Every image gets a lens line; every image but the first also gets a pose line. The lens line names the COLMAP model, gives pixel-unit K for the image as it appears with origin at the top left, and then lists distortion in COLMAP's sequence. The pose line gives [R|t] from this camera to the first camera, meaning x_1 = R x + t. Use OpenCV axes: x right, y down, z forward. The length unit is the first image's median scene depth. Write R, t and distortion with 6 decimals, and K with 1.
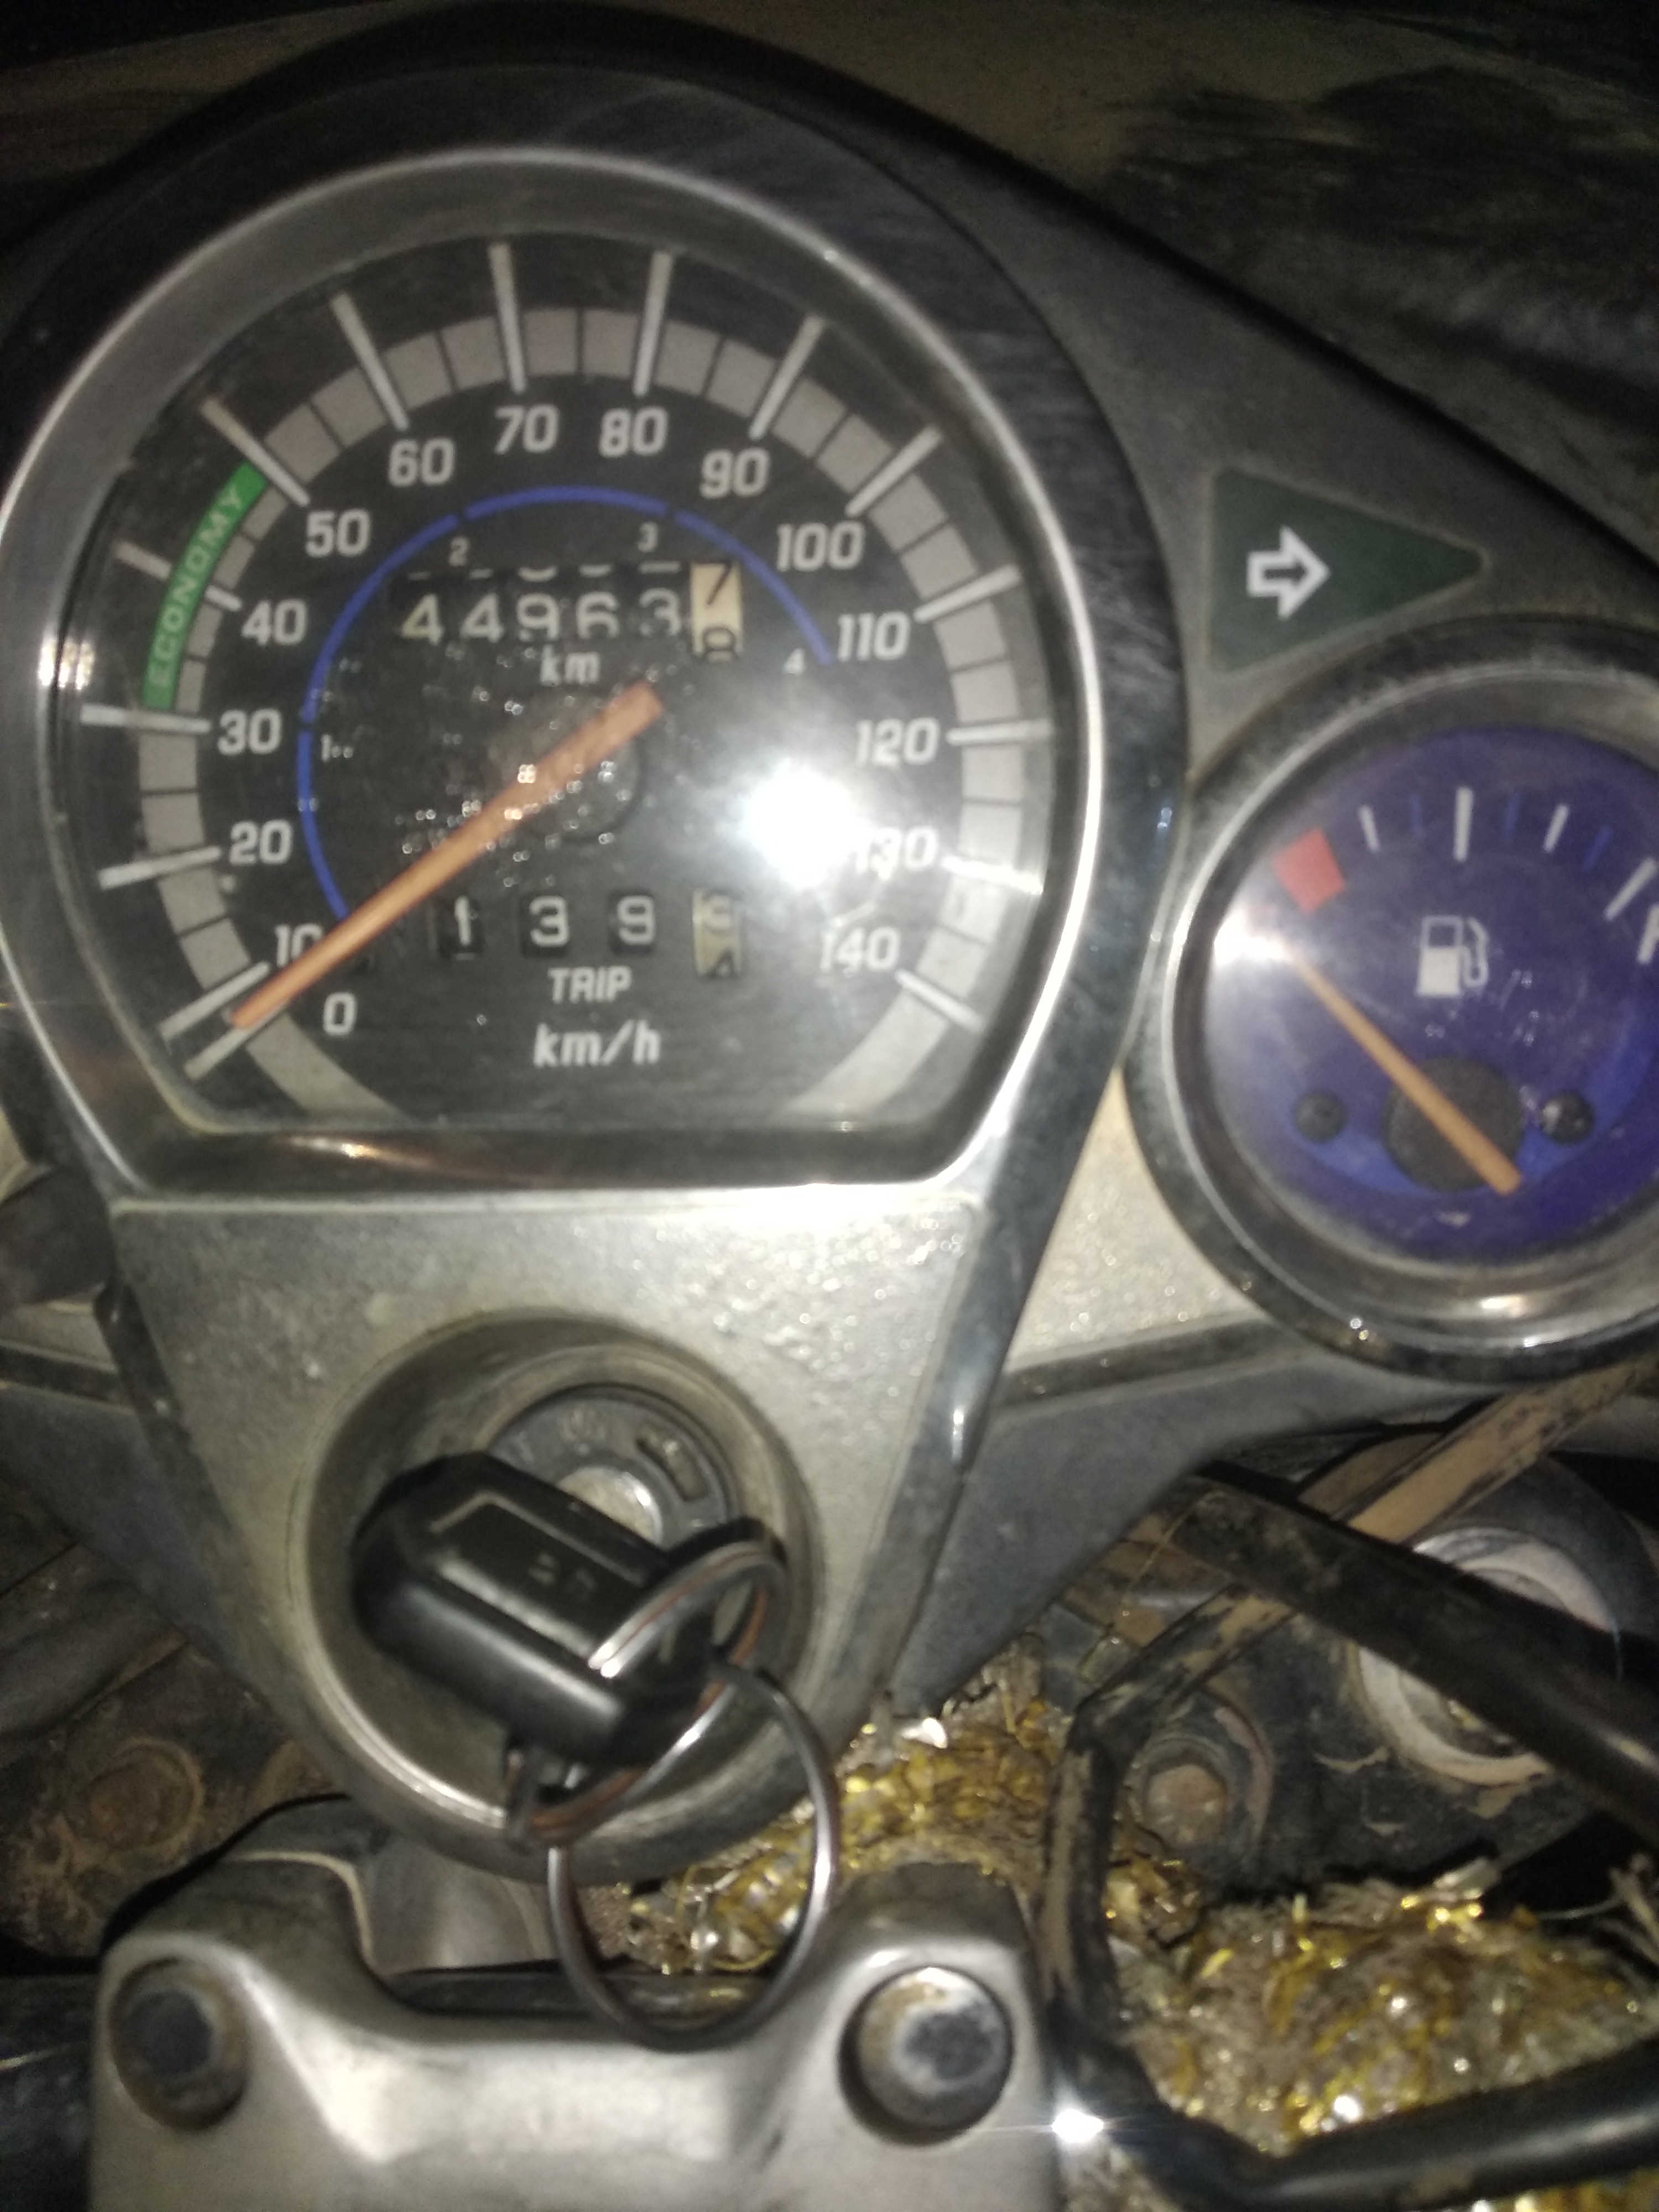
lens RADIAL K [[1667.2, 0, 831.2], [0, 1667.2, 1111.7], [0, 0, 1]] dist [0.022186, -0.067973]
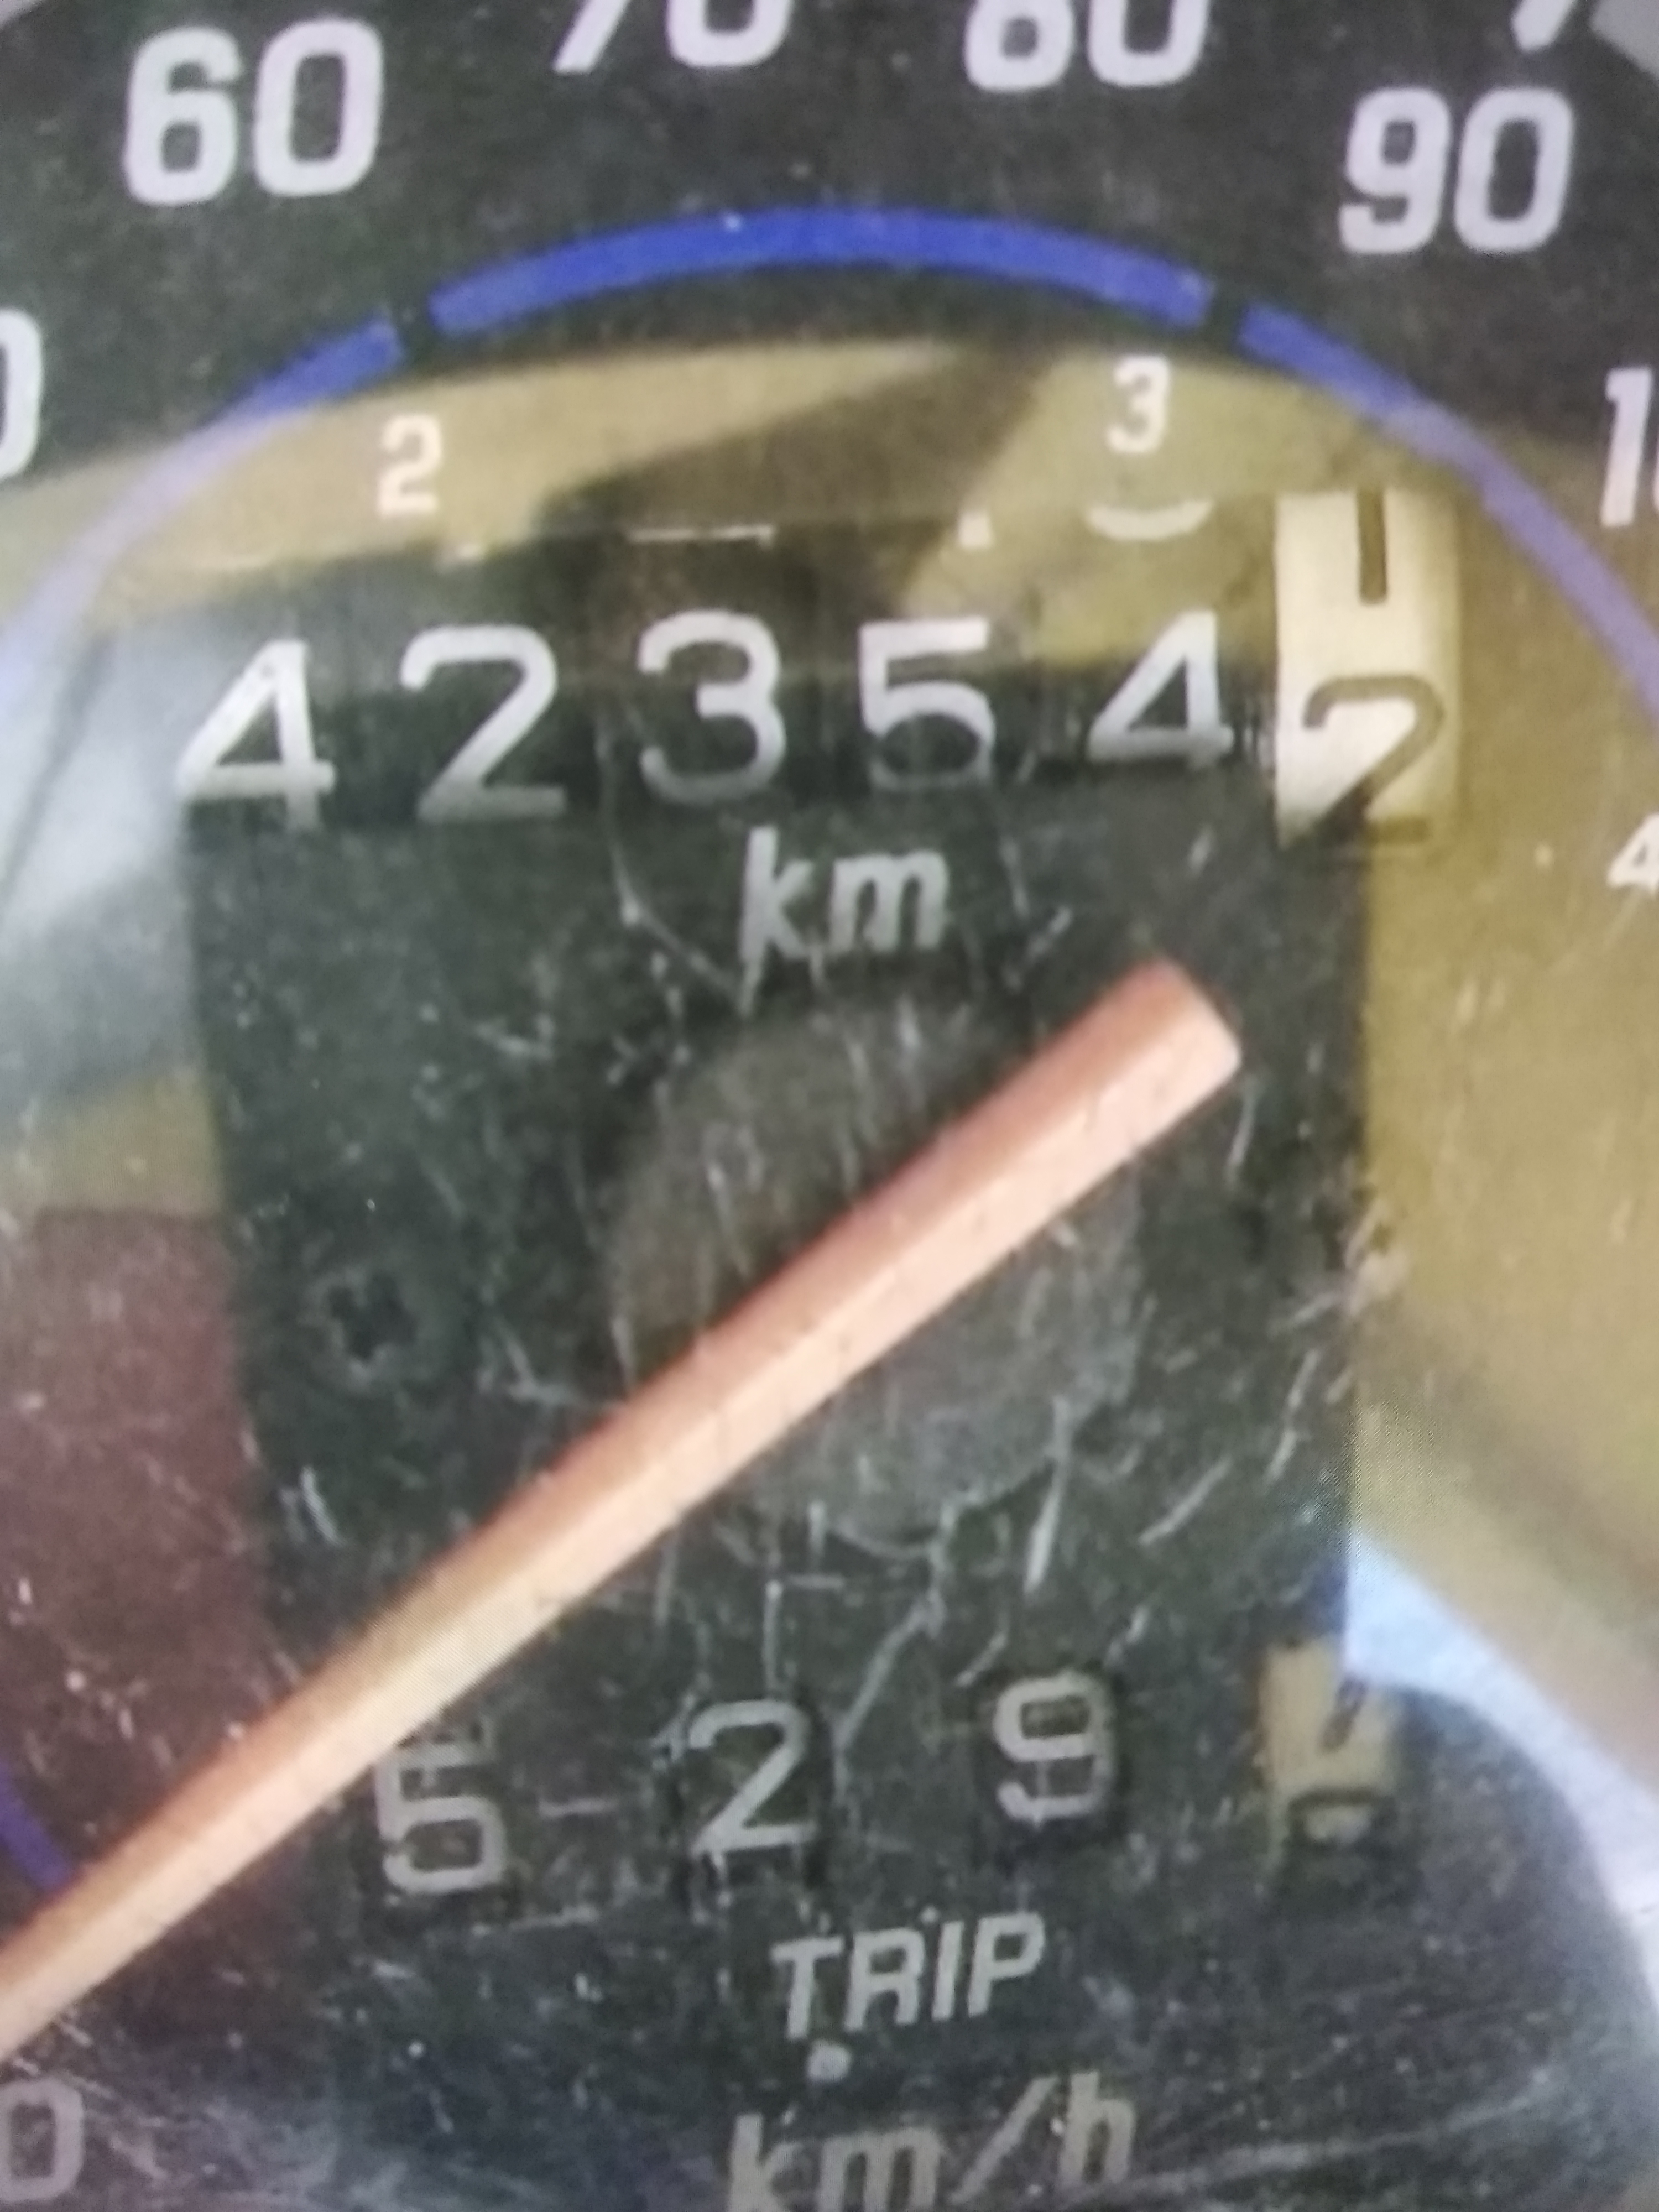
lens RADIAL K [[1466.4, 0, 718.1], [0, 1466.4, 1189.3], [0, 0, 1]] dist [0.000622, -0.031565]
pose [[0.992041, -0.055954, 0.112798, -0.208566], [0.061073, 0.997230, -0.042445, -0.213627], [-0.110111, 0.048996, 0.992711, 0.781151]]
